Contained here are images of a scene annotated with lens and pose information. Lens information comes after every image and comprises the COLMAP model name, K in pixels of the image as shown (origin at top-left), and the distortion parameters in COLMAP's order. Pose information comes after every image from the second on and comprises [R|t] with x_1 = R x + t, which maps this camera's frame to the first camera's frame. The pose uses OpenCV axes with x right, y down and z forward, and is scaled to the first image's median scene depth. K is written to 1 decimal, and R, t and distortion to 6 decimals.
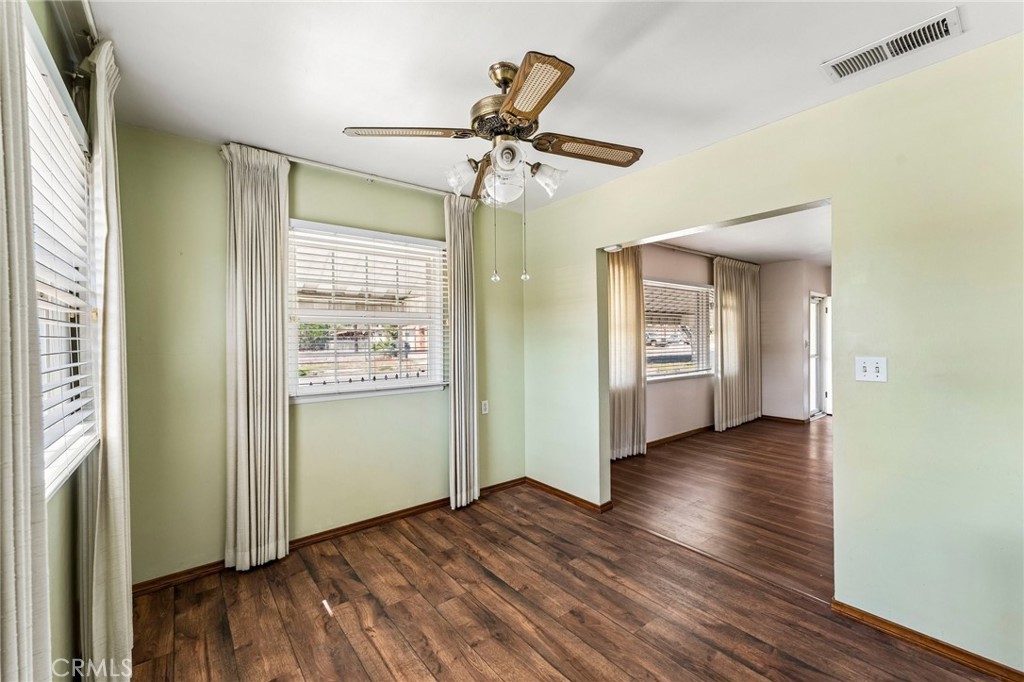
lens RADIAL K [[415.1, 0, 511.2], [0, 415.1, 339.4], [0, 0, 1]] dist [0.001309, -0.000950]
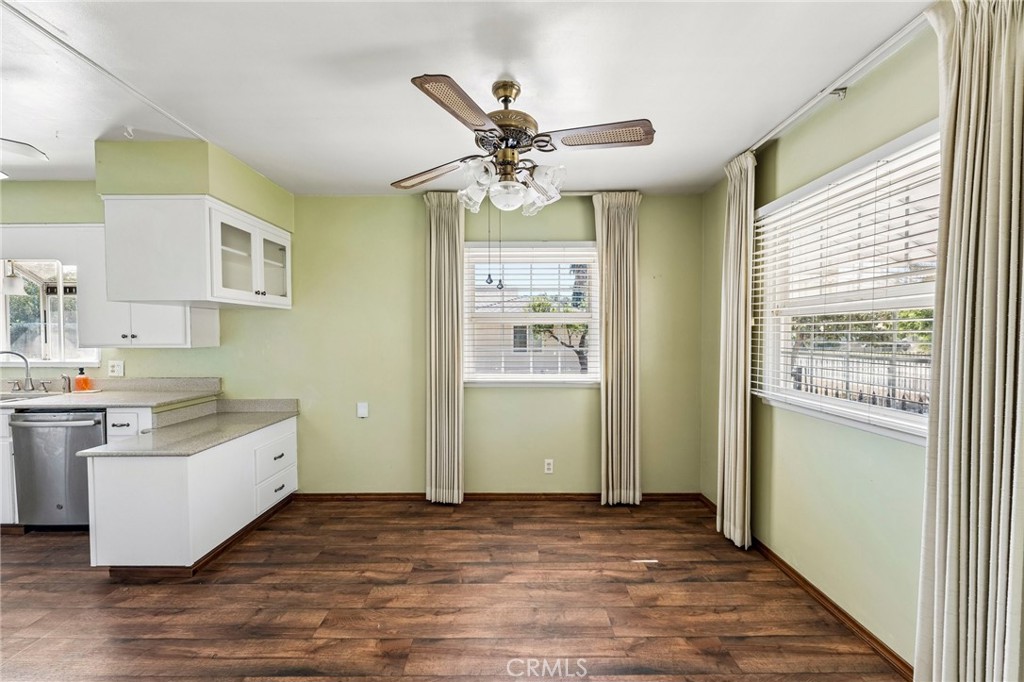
lens RADIAL K [[415.1, 0, 509.9], [0, 415.1, 340.5], [0, 0, 1]] dist [0.001309, -0.000950]
pose [[-0.613683, 0.022928, -0.789220, 0.656697], [0.005563, 0.999679, 0.024716, -0.010740], [0.789533, 0.010777, -0.613613, 1.309099]]
